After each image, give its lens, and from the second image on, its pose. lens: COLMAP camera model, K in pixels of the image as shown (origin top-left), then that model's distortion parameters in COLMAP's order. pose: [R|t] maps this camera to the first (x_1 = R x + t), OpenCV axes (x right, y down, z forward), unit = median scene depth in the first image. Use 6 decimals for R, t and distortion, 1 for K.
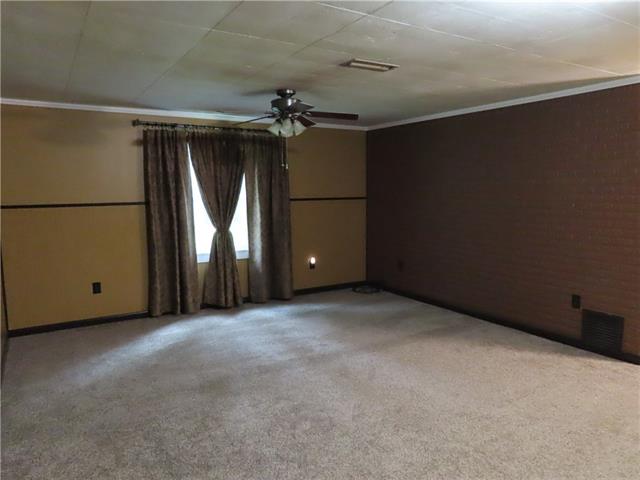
lens RADIAL K [[445.3, 0, 320.0], [0, 445.3, 240.0], [0, 0, 1]] dist [0.001845, 0.000341]
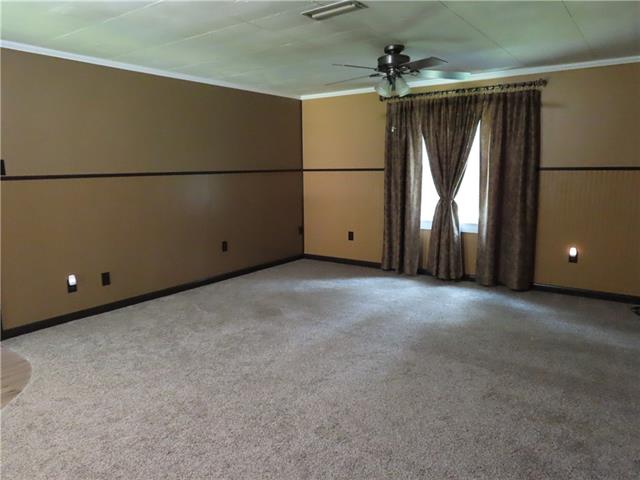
lens RADIAL K [[474.0, 0, 320.0], [0, 474.0, 240.0], [0, 0, 1]] dist [0.000532, 0.001185]
pose [[0.399209, 0.159027, -0.902963, 0.620778], [-0.090405, 0.986871, 0.133835, -0.048141], [0.912392, 0.028204, 0.408344, 0.340047]]
